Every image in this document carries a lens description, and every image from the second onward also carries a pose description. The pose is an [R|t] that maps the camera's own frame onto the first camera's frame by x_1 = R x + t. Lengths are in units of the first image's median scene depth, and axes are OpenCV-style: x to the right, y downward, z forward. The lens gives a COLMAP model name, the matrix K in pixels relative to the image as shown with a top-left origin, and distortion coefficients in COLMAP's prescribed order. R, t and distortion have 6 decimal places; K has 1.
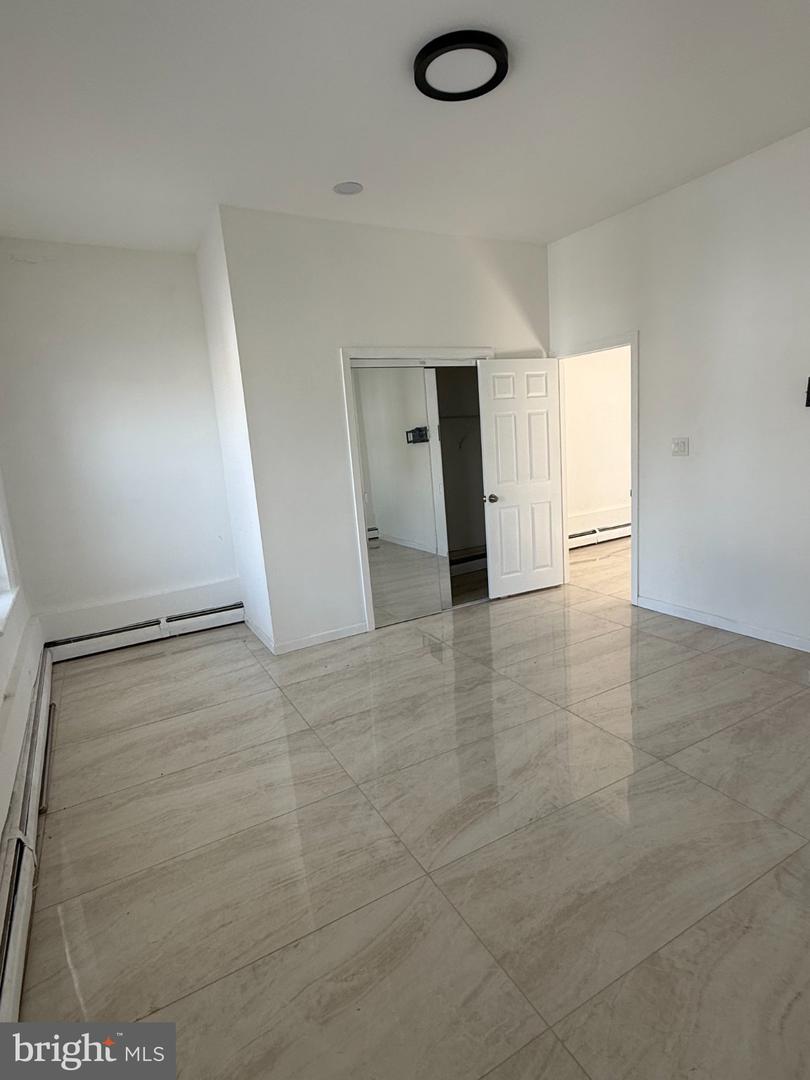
lens RADIAL K [[565.5, 0, 405.0], [0, 565.5, 540.0], [0, 0, 1]] dist [-0.000795, 0.001005]
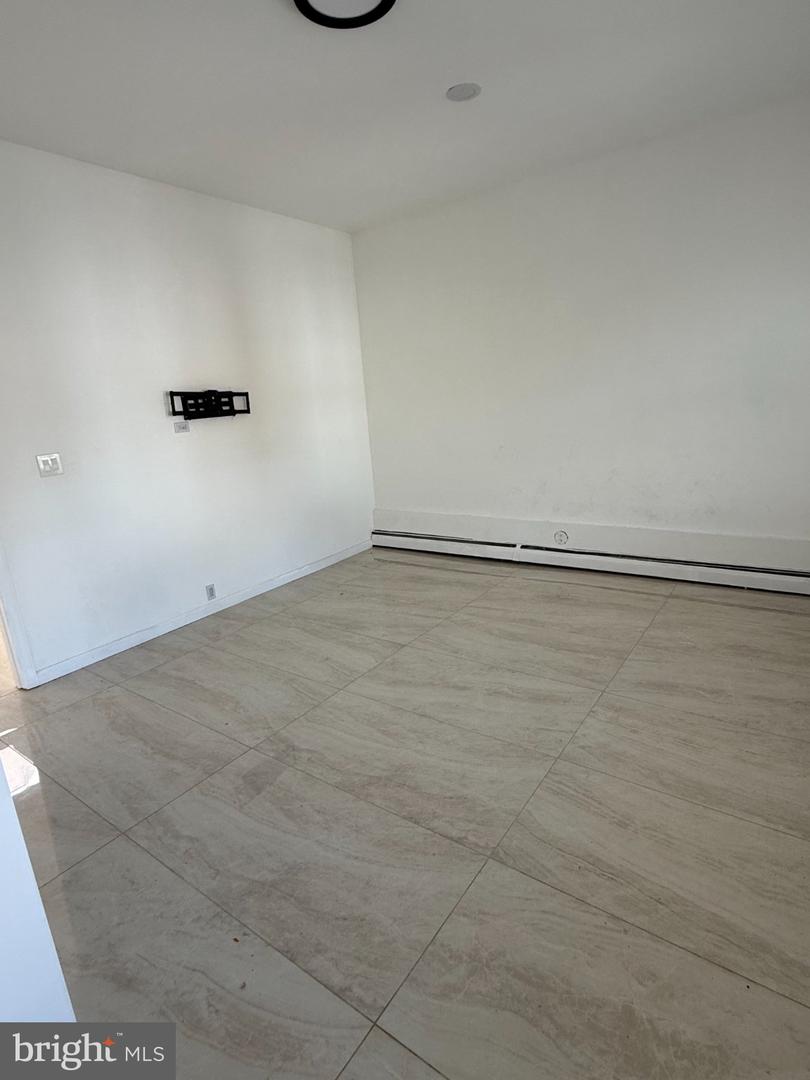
lens RADIAL K [[565.5, 0, 405.0], [0, 565.5, 540.0], [0, 0, 1]] dist [-0.000795, 0.001005]
pose [[-0.424372, -0.122090, 0.897220, -0.677883], [0.274335, 0.926962, 0.255893, -0.184848], [-0.862930, 0.354733, -0.359883, 1.247568]]
